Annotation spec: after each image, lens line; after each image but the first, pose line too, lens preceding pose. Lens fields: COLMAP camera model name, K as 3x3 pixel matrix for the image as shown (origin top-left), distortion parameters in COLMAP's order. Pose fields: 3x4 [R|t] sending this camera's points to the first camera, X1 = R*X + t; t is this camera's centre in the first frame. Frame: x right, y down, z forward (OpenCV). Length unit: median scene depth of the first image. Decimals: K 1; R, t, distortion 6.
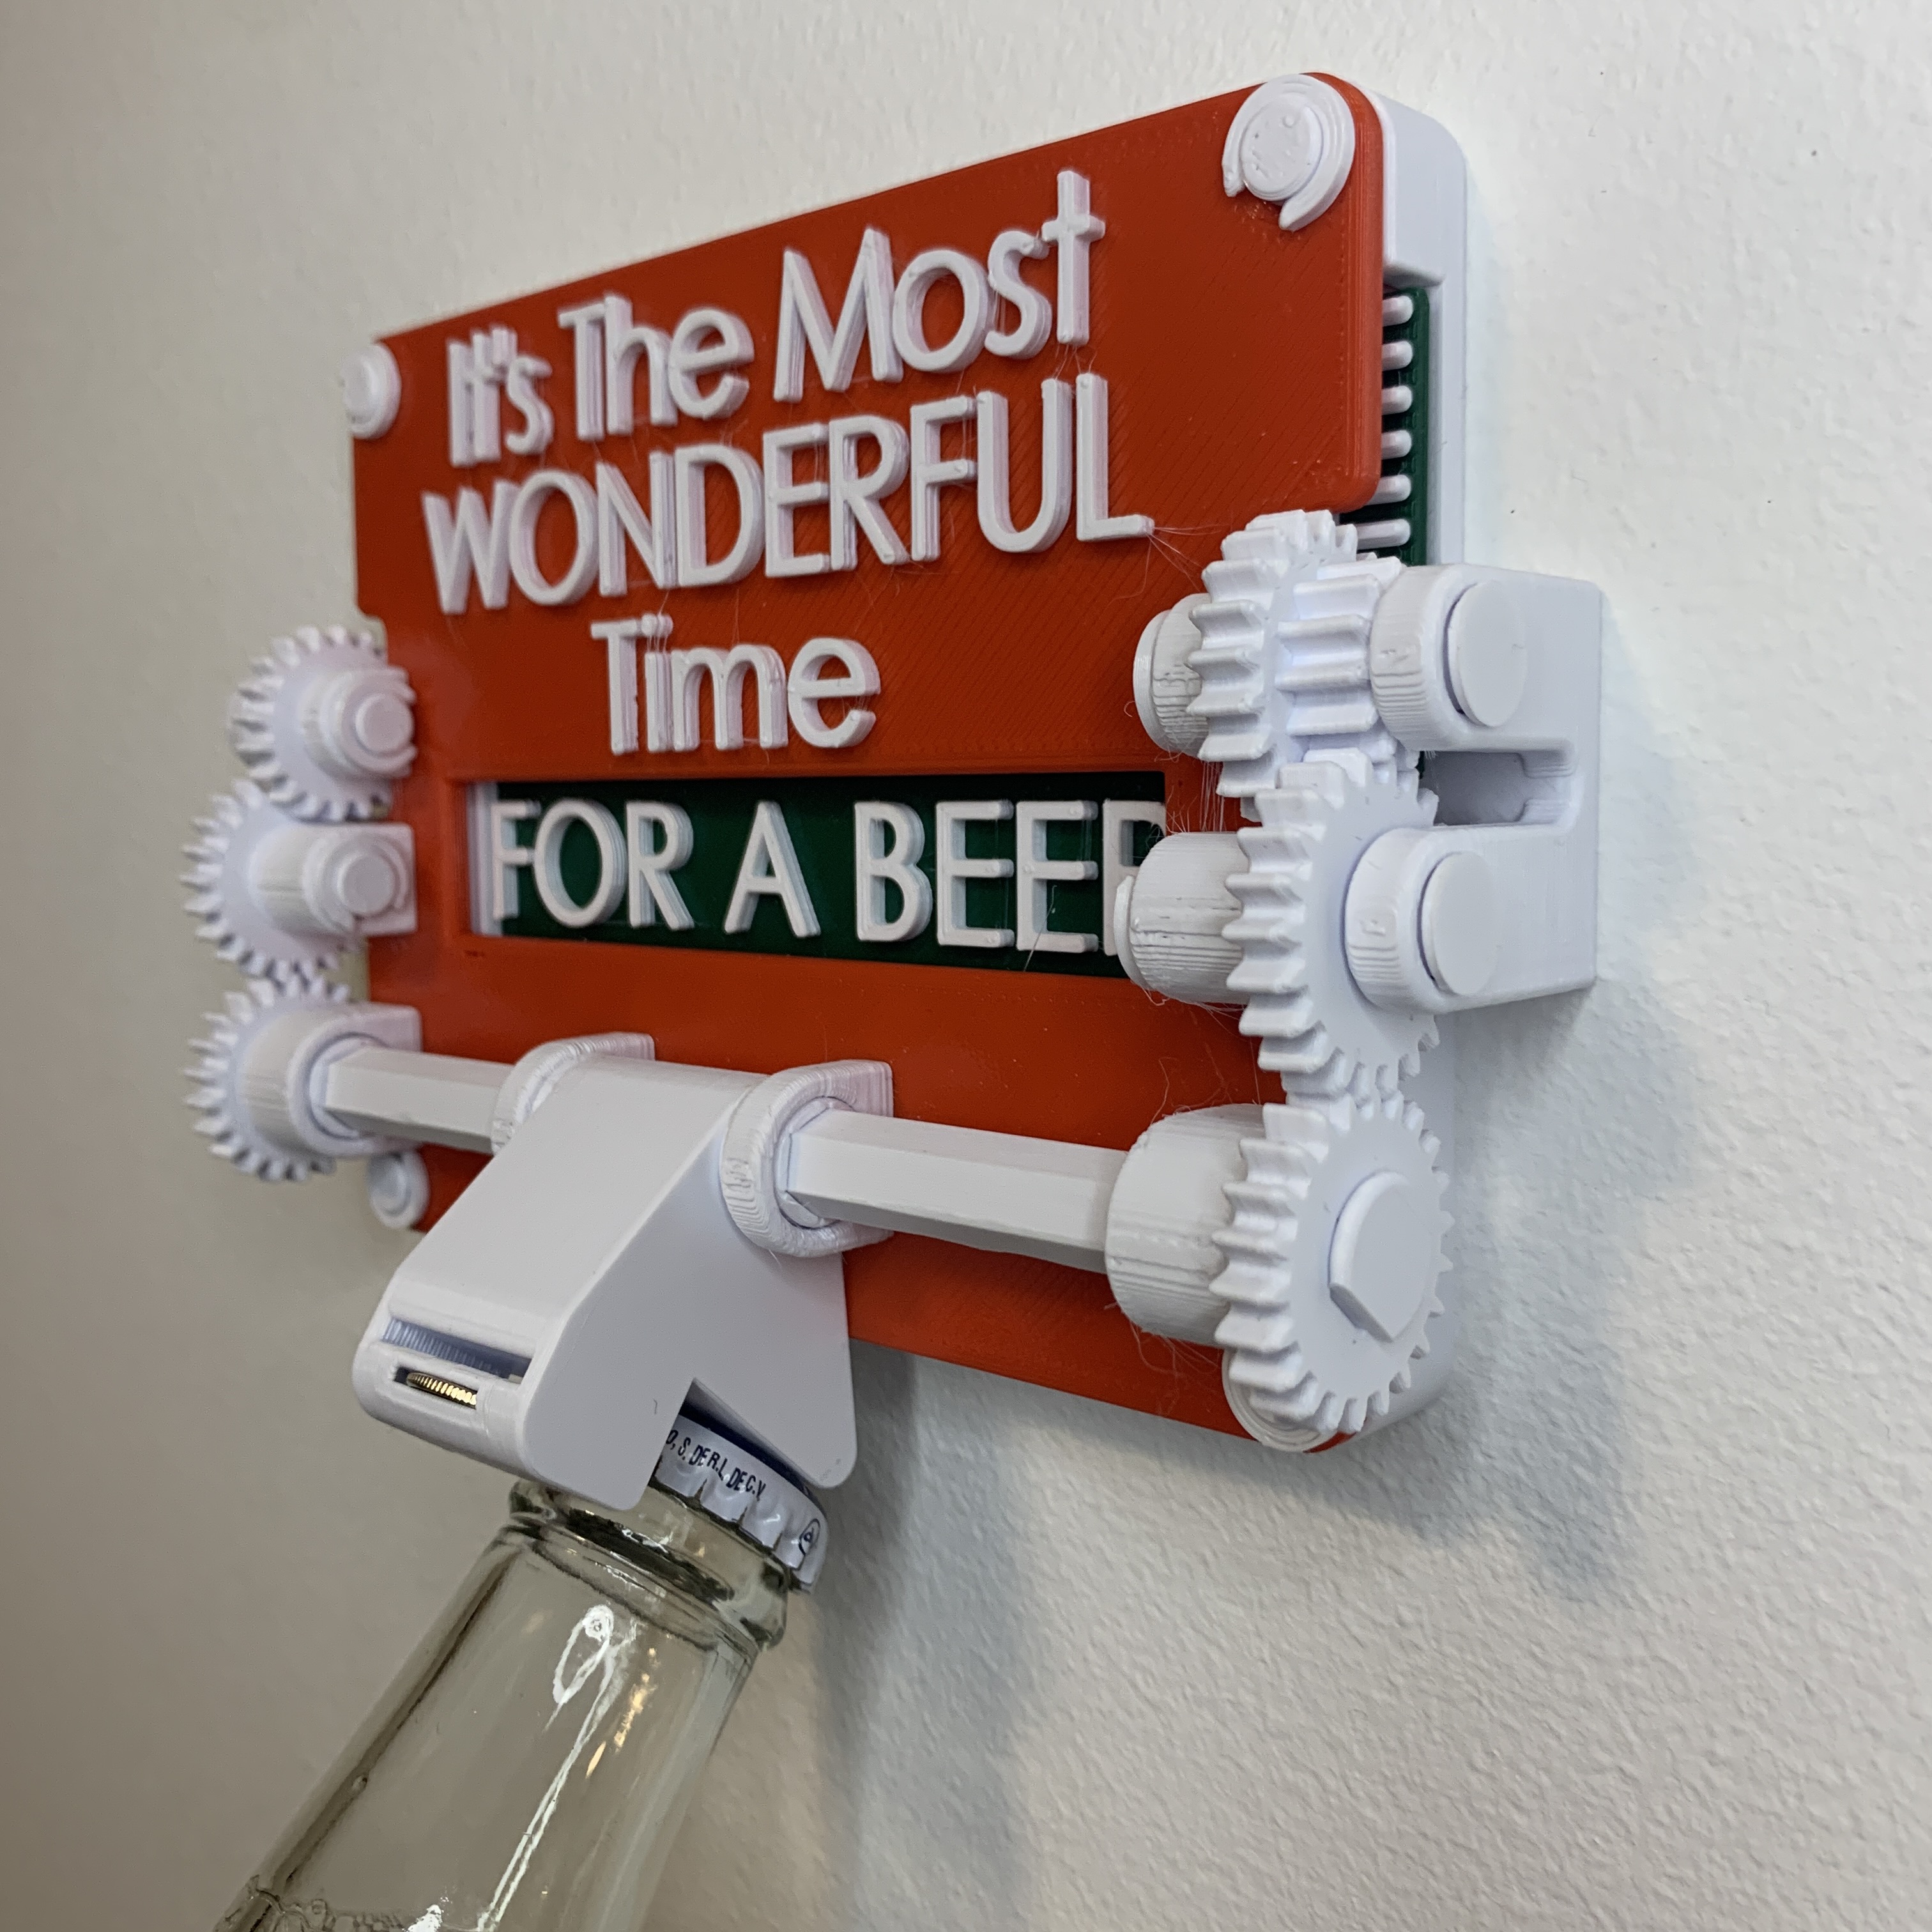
lens RADIAL K [[2010.1, 0, 966.0], [0, 2010.1, 966.0], [0, 0, 1]] dist [-0.007418, -0.020646]
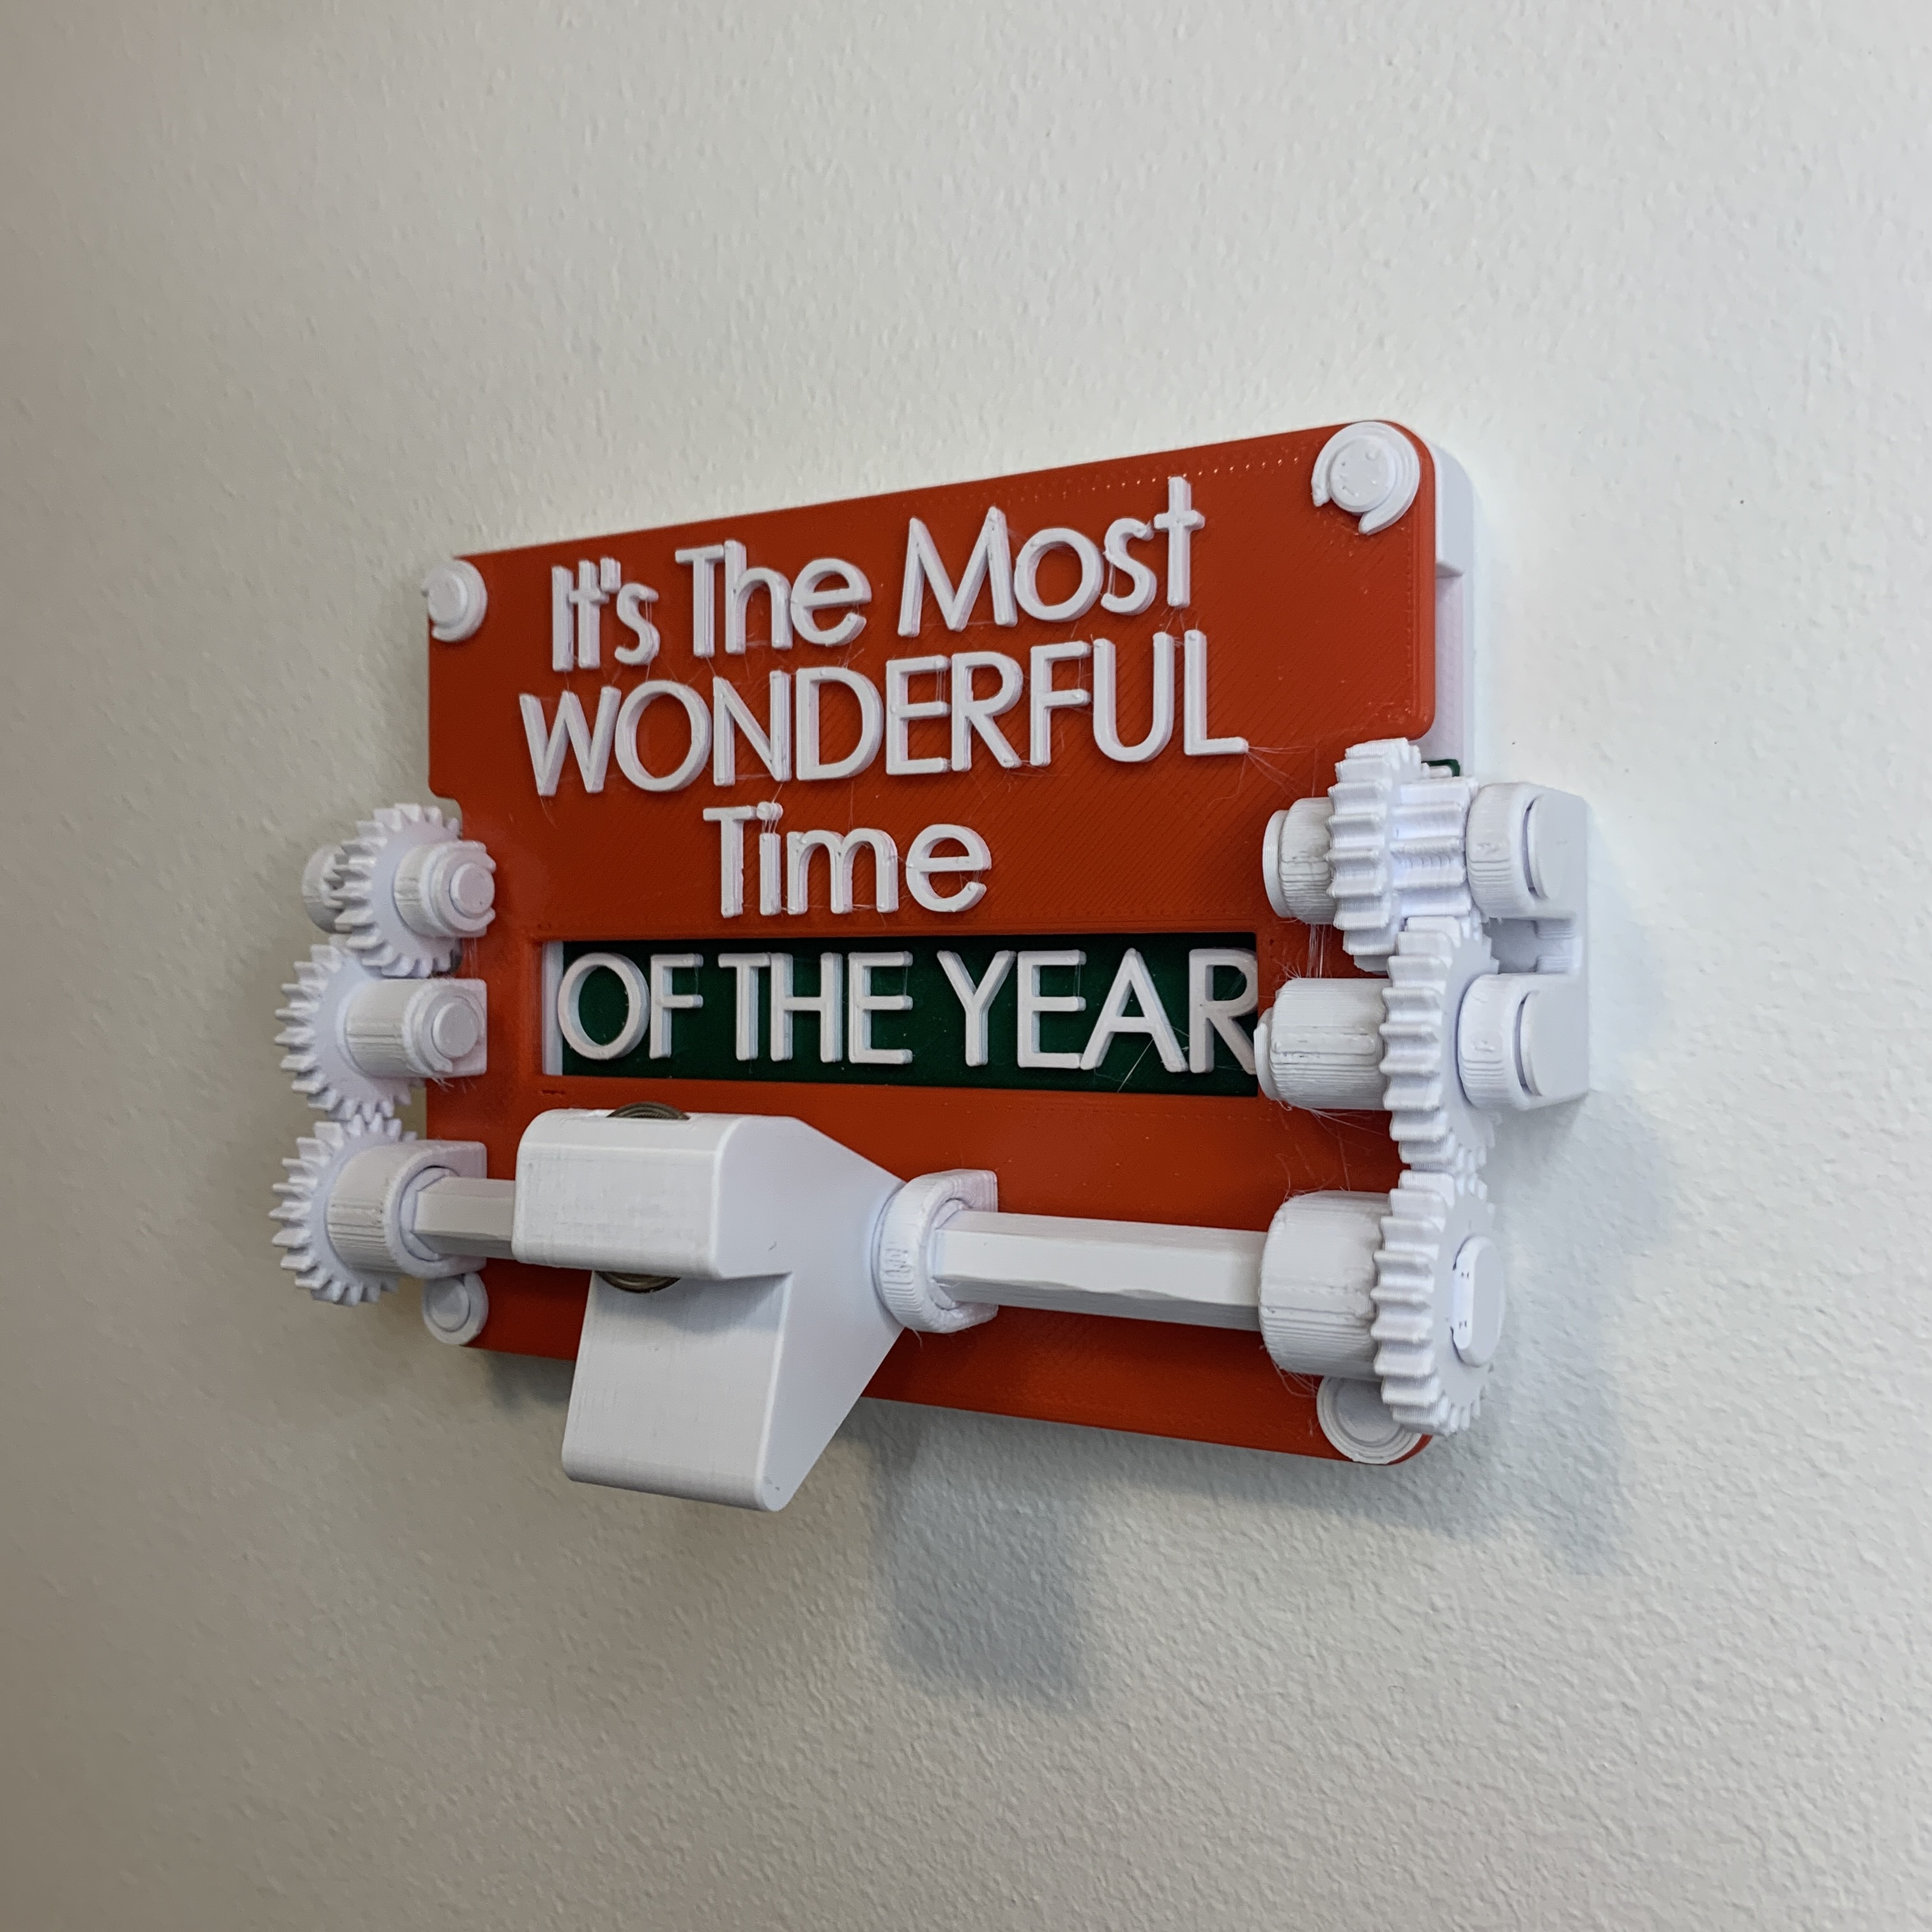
lens RADIAL K [[2047.4, 0, 904.2], [0, 2047.4, 960.6], [0, 0, 1]] dist [-0.000073, -0.034584]
pose [[0.986314, 0.005497, 0.164787, -0.340359], [0.009502, 0.995888, -0.090098, 0.036601], [-0.164605, 0.090431, 0.982205, -0.252866]]
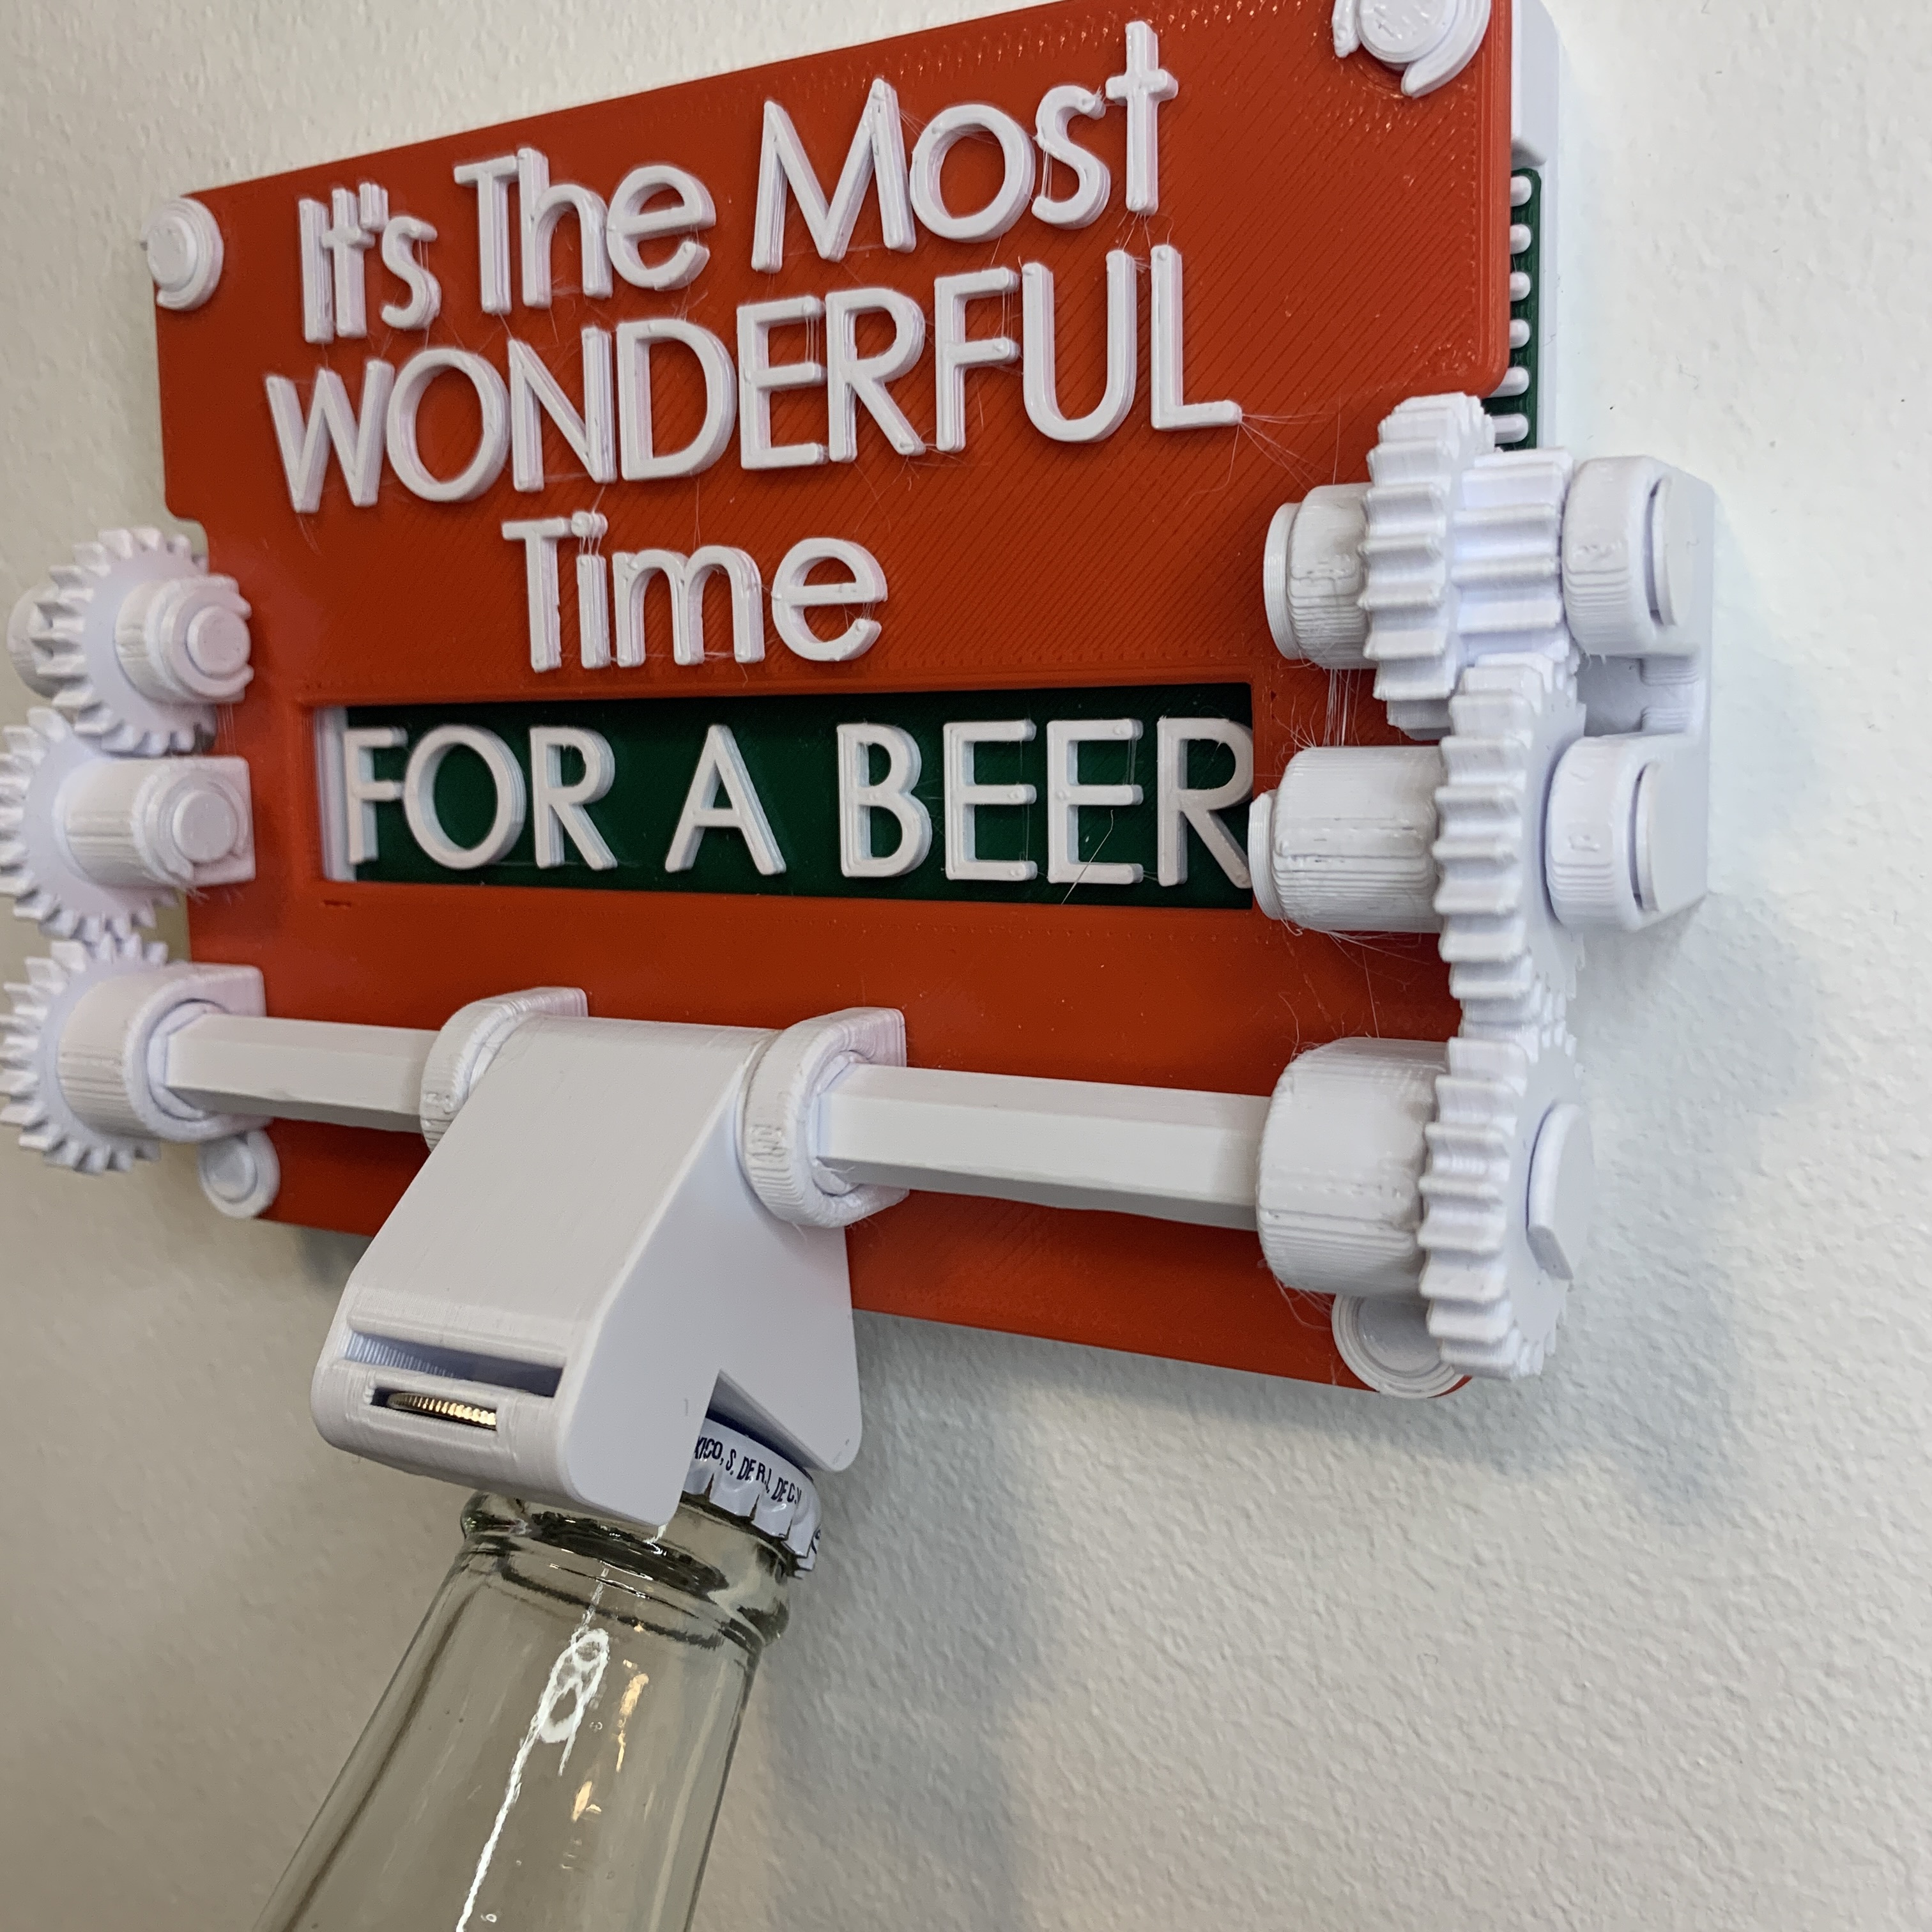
lens RADIAL K [[1962.2, 0, 985.2], [0, 1962.2, 946.5], [0, 0, 1]] dist [-0.009321, -0.018750]
pose [[0.974876, -0.036009, 0.219820, -0.224060], [0.030085, 0.999090, 0.030238, -0.006286], [-0.220709, -0.022865, 0.975072, 0.142389]]
